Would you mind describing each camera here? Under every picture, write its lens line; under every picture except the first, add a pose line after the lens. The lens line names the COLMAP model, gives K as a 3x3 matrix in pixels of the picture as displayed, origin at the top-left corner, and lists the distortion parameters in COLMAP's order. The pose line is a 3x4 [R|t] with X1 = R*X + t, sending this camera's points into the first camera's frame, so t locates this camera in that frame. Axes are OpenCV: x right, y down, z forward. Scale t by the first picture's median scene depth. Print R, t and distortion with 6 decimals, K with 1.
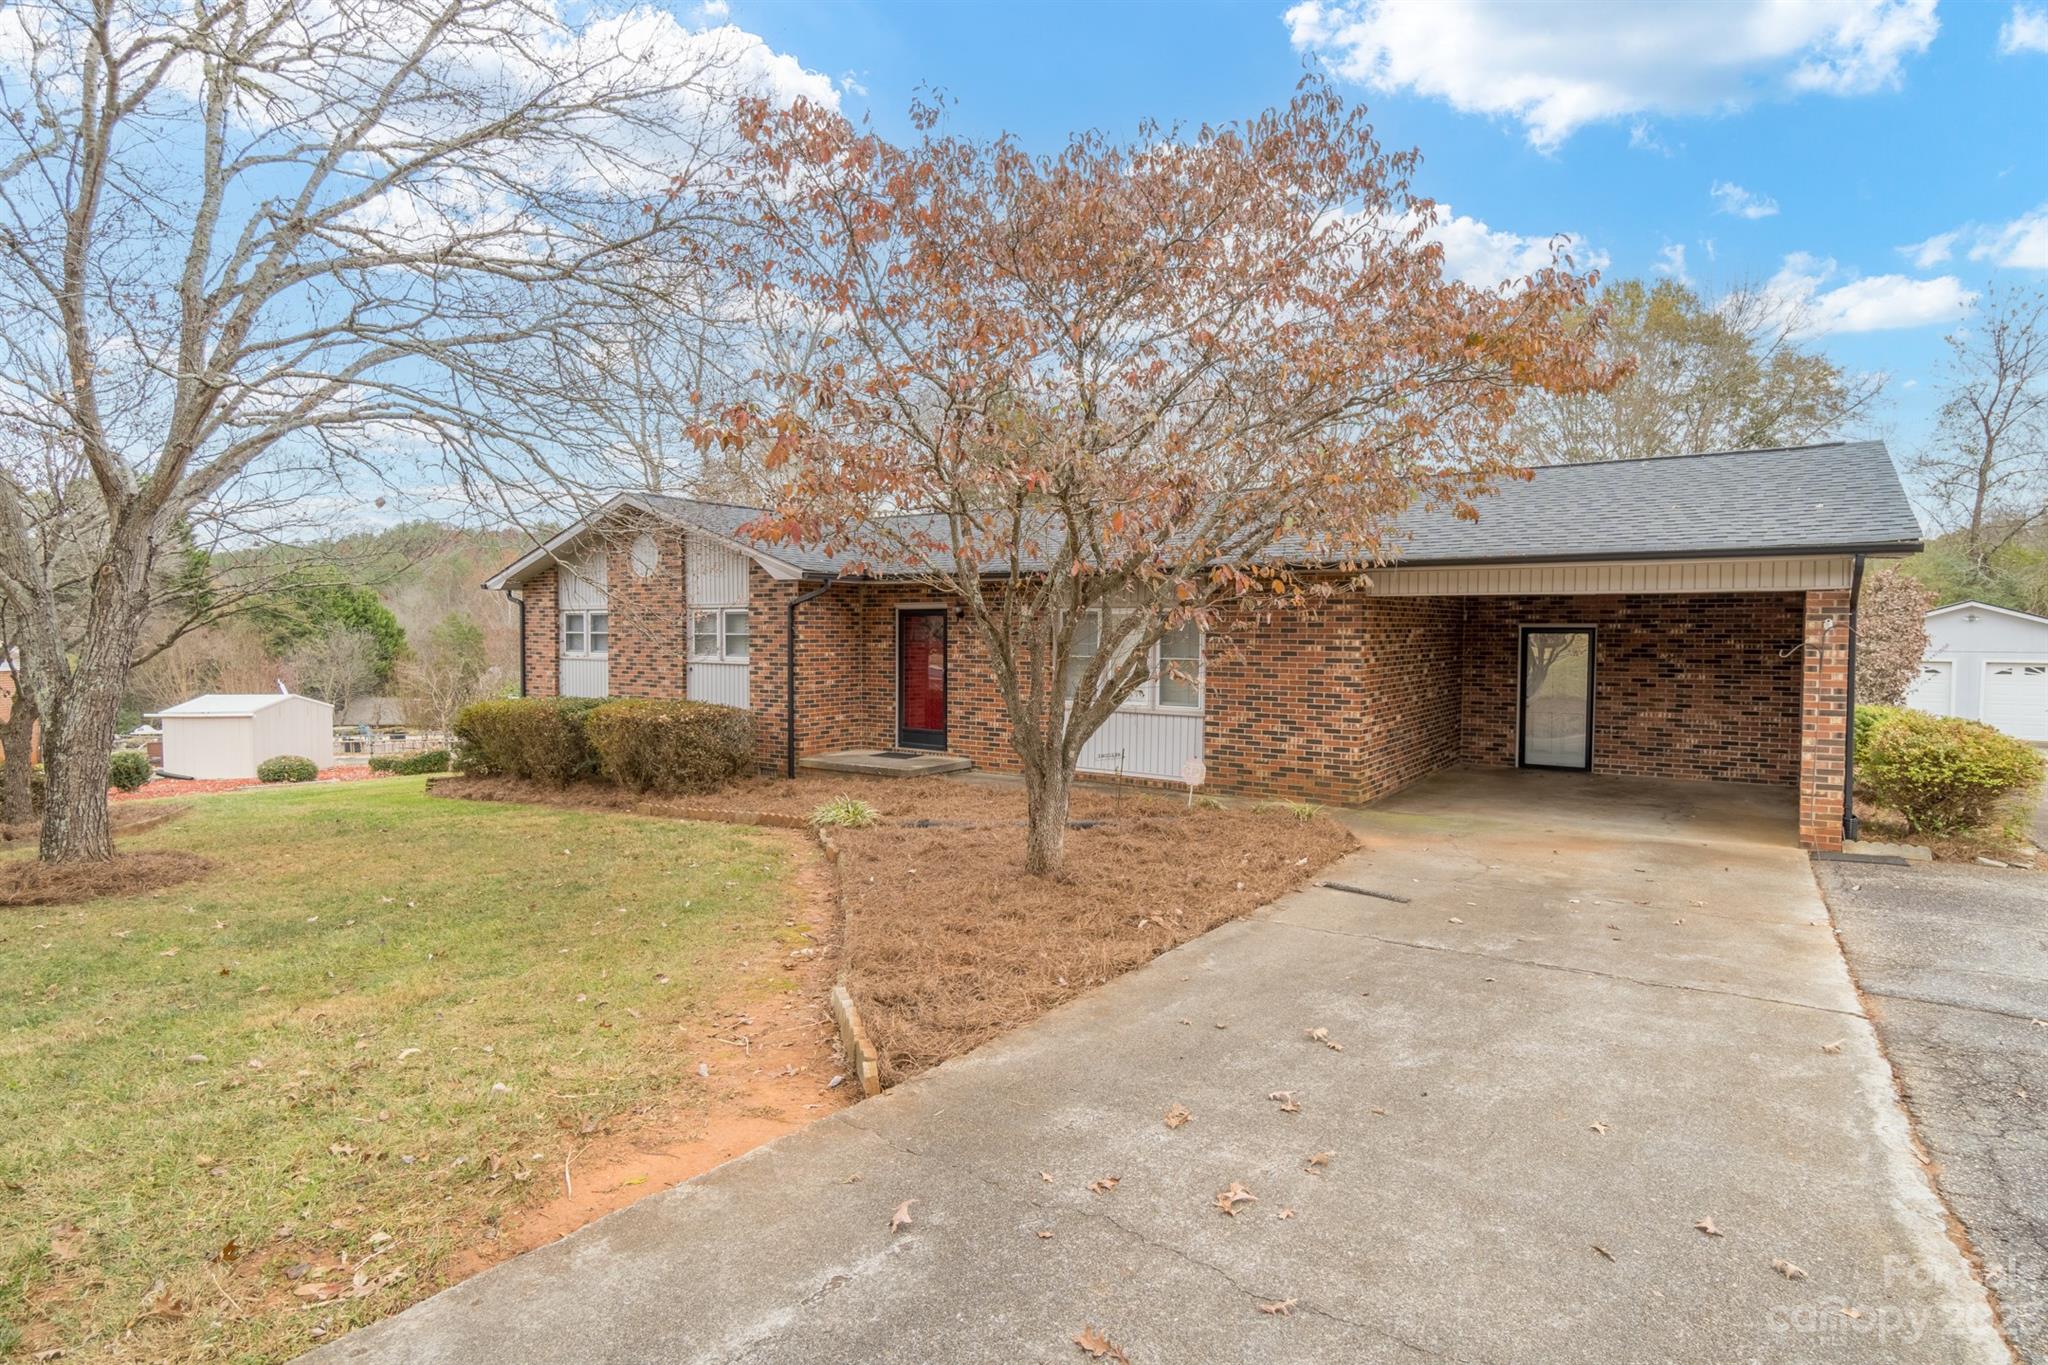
lens RADIAL K [[1080.3, 0, 1023.5], [0, 1080.3, 676.4], [0, 0, 1]] dist [-0.005028, -0.000347]
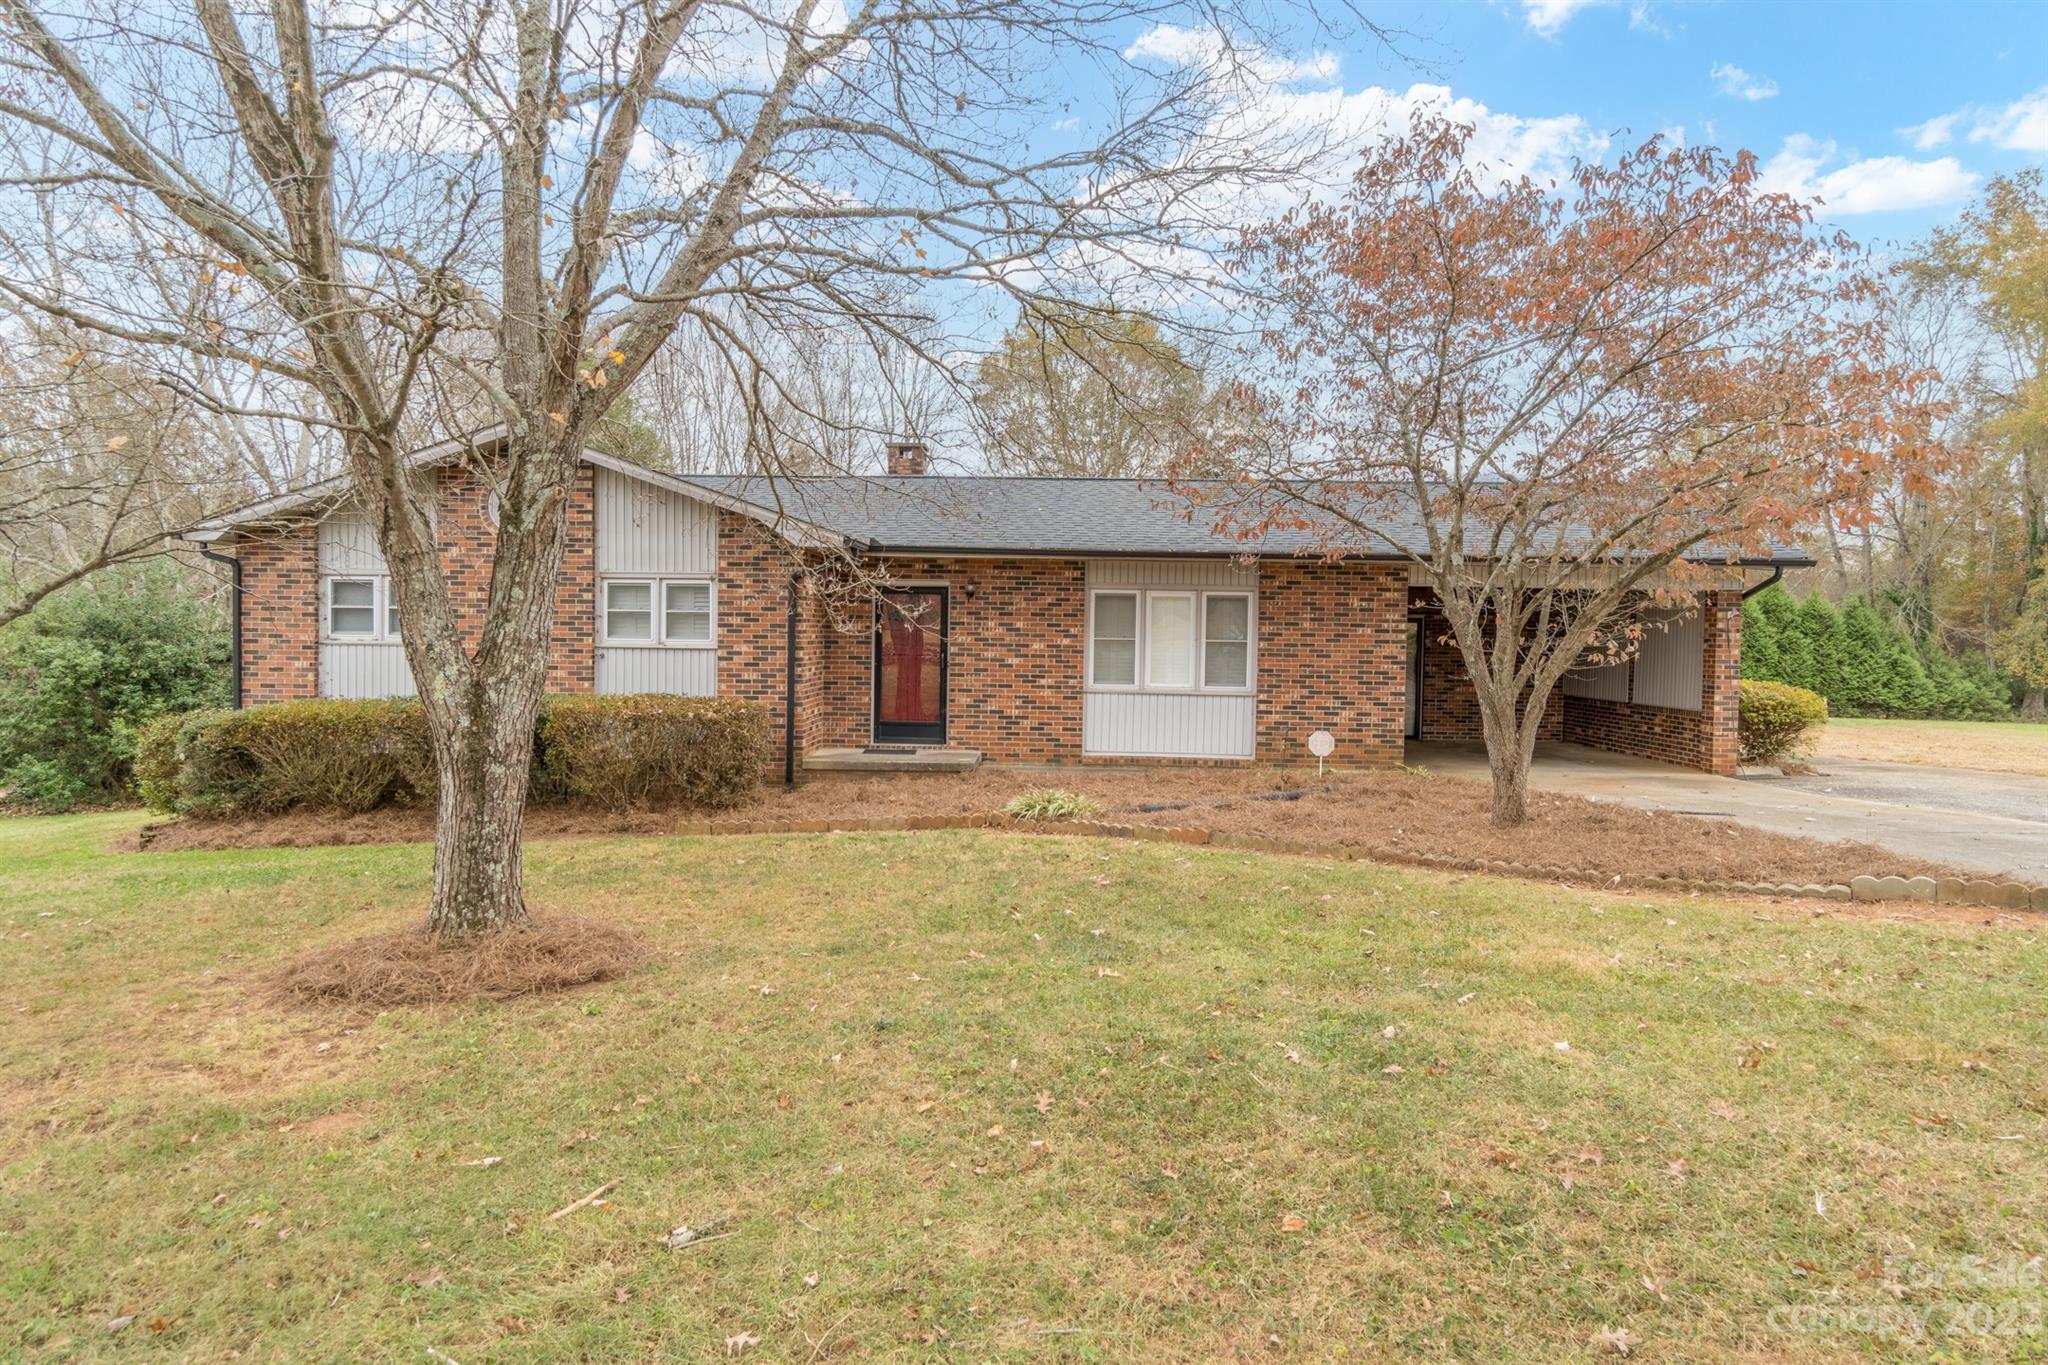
lens RADIAL K [[1224.4, 0, 1023.6], [0, 1224.4, 690.1], [0, 0, 1]] dist [-0.024761, -0.000627]
pose [[0.837171, -0.018146, 0.546641, -0.589623], [0.012961, 0.999827, 0.013341, 0.011466], [-0.546788, -0.004084, 0.837261, 0.109485]]
